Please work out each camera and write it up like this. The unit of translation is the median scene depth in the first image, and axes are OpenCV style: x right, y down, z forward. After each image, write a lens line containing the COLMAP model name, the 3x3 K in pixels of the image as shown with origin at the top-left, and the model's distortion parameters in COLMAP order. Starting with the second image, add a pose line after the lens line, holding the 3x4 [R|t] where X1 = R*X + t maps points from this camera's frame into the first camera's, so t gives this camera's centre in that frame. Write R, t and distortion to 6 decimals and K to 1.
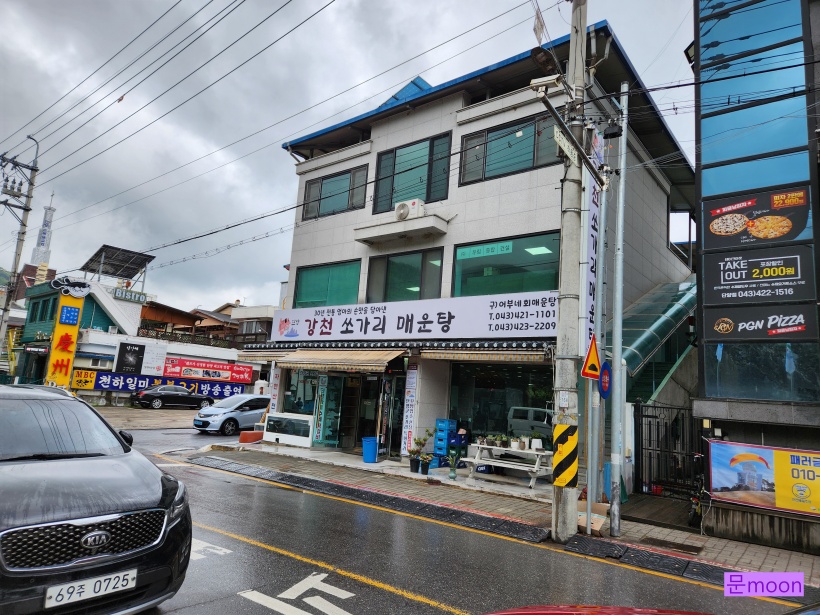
lens RADIAL K [[543.2, 0, 410.0], [0, 543.2, 307.5], [0, 0, 1]] dist [0.065164, 0.000153]
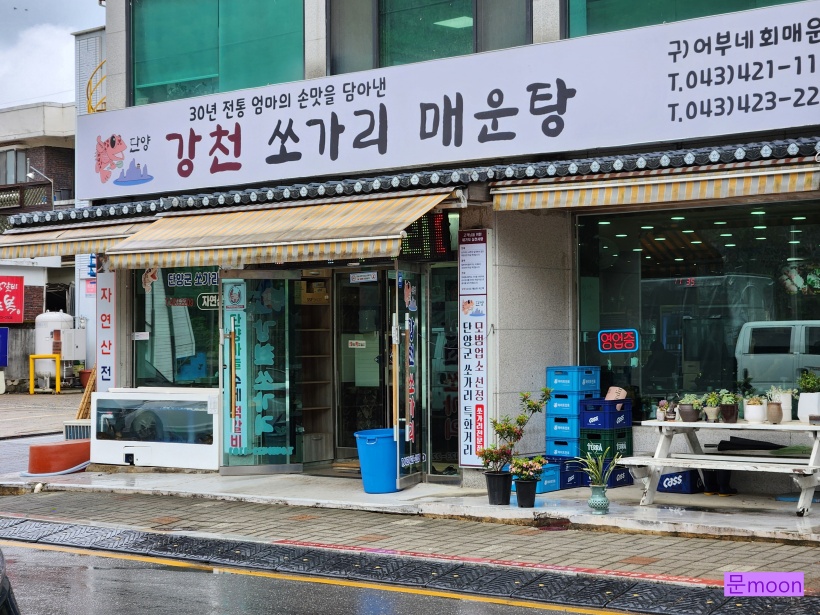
lens RADIAL K [[1619.4, 0, 410.0], [0, 1619.4, 307.5], [0, 0, 1]] dist [-0.049546, 0.432230]
pose [[0.996147, -0.083511, -0.026769, -0.011894], [0.086499, 0.985923, 0.143085, -0.005048], [0.014443, -0.144849, 0.989348, -0.104537]]
